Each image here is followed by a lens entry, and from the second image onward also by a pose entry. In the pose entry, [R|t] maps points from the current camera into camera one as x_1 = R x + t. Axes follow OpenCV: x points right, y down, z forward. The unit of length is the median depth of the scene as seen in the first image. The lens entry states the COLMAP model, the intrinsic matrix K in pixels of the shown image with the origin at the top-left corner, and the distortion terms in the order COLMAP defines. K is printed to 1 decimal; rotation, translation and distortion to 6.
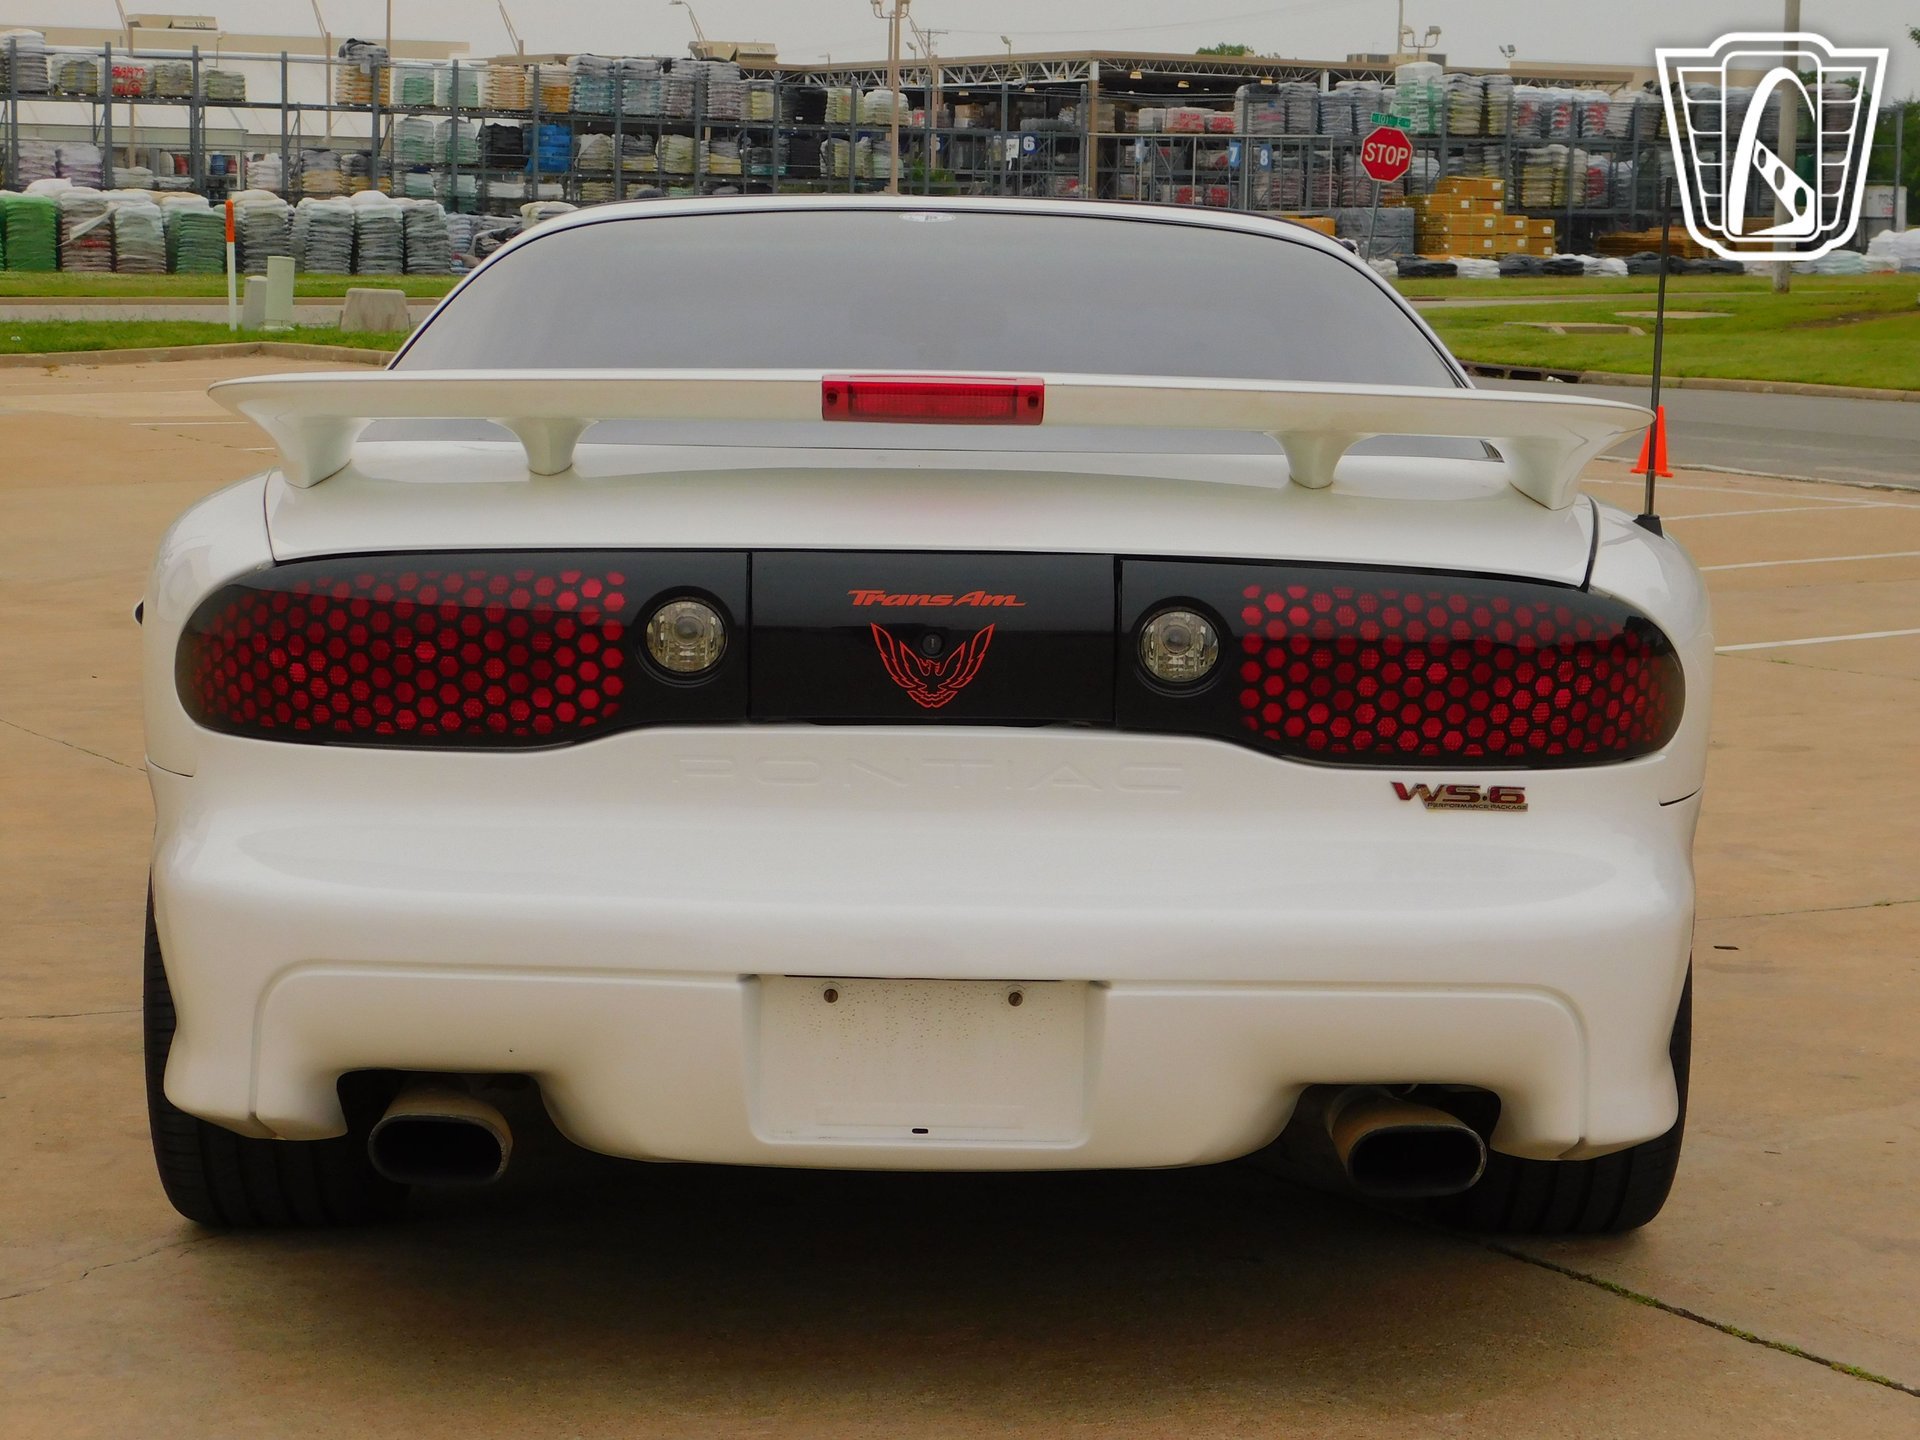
lens RADIAL K [[4087.3, 0, 960.0], [0, 4087.3, 720.0], [0, 0, 1]] dist [0.008594, -0.034027]
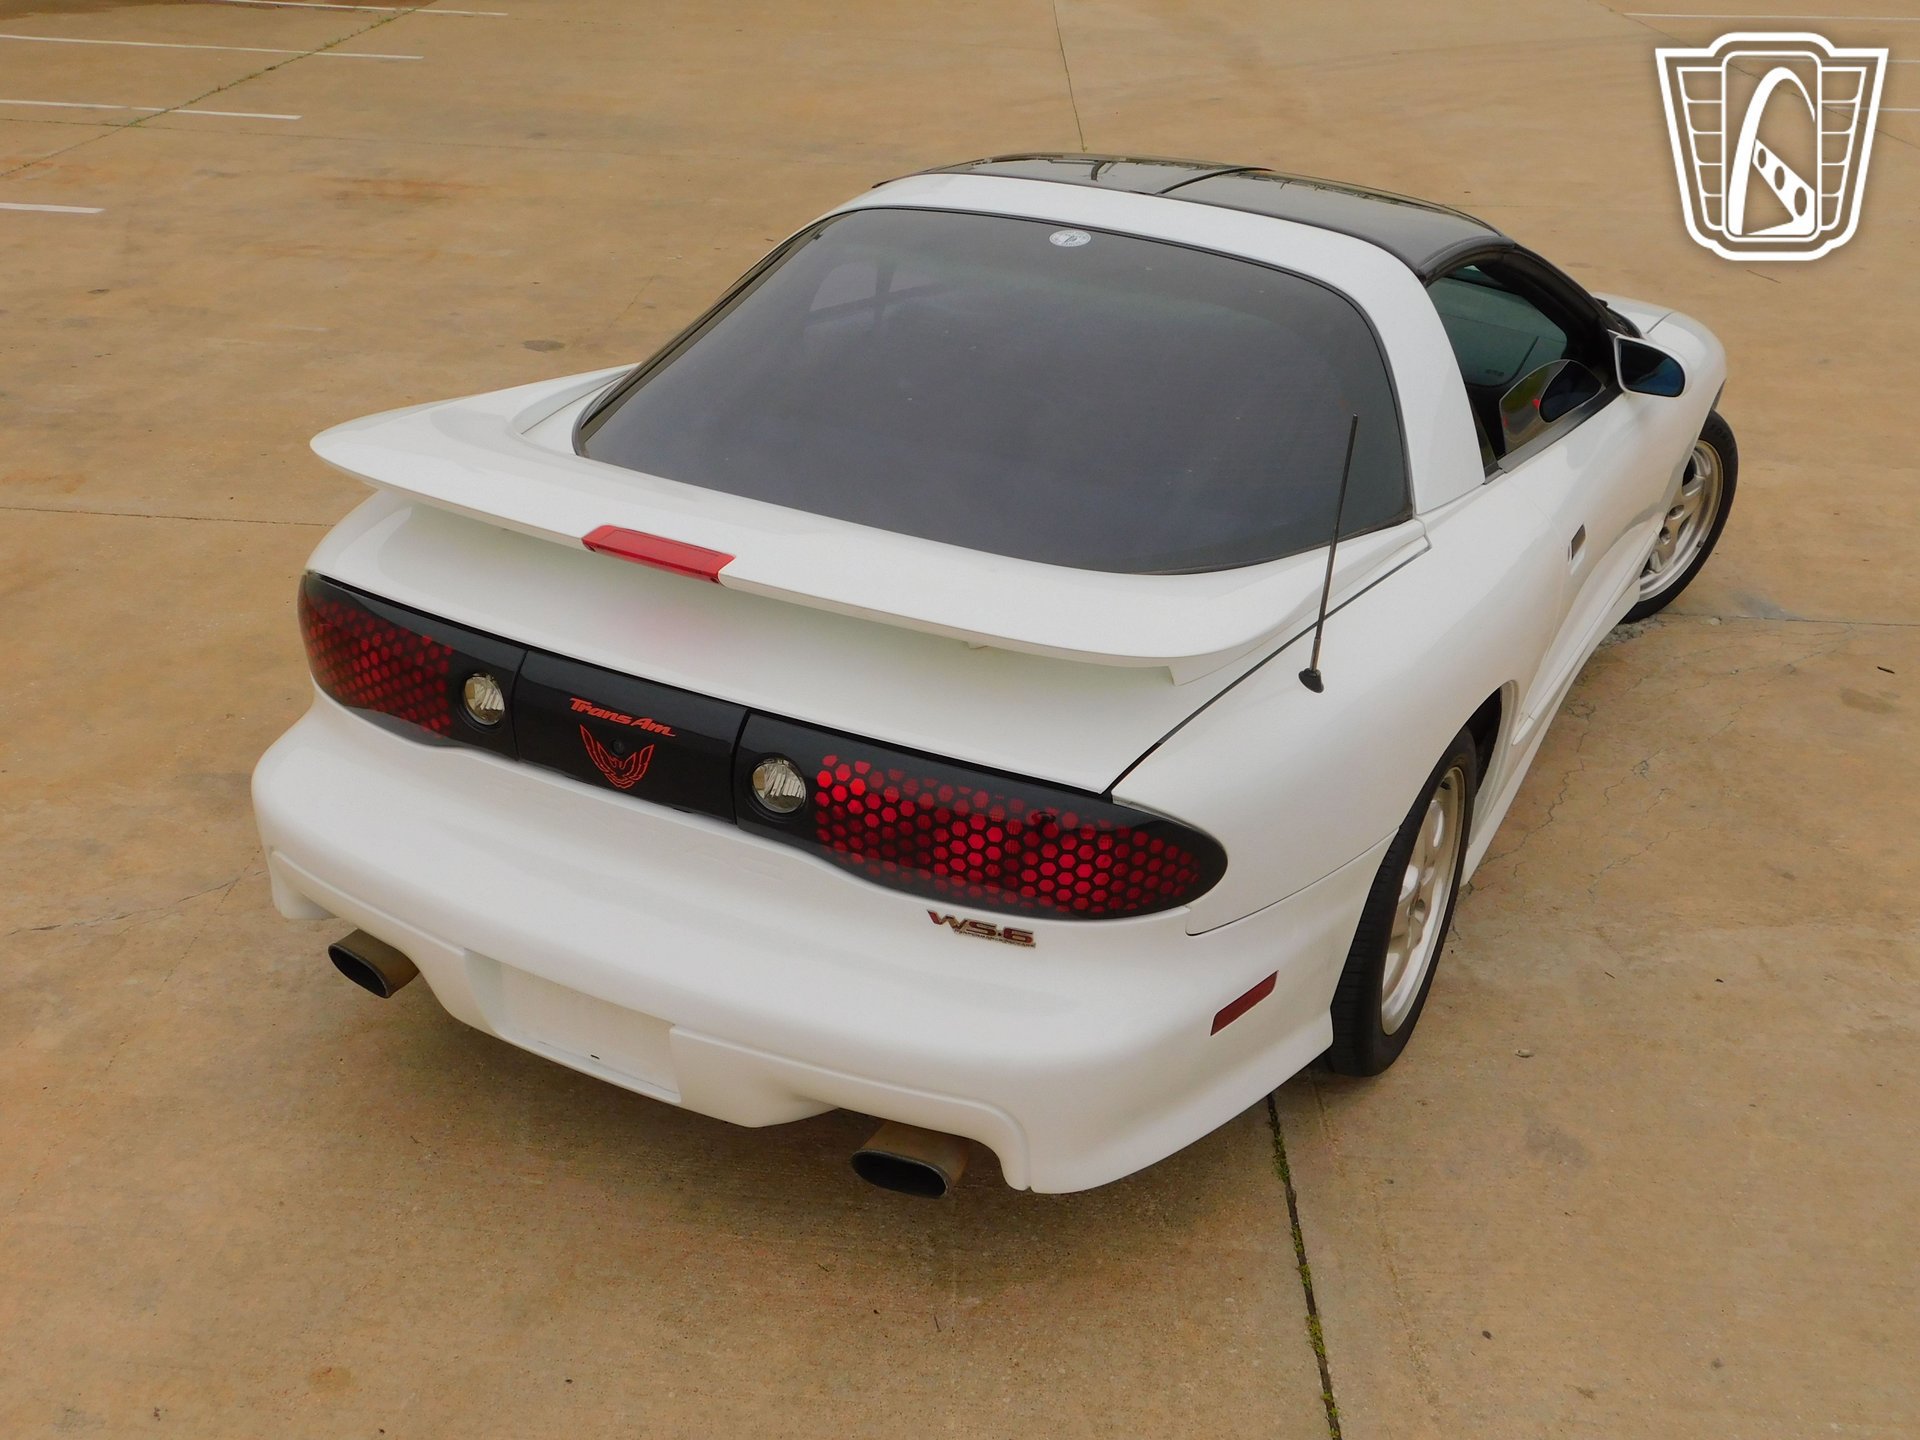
lens RADIAL K [[2047.5, 0, 960.0], [0, 2047.5, 720.0], [0, 0, 1]] dist [0.009771, -0.018610]
pose [[0.882402, 0.229368, -0.410799, 0.304691], [-0.083325, 0.935504, 0.343351, -0.221505], [0.463058, -0.268744, 0.844603, 0.374654]]
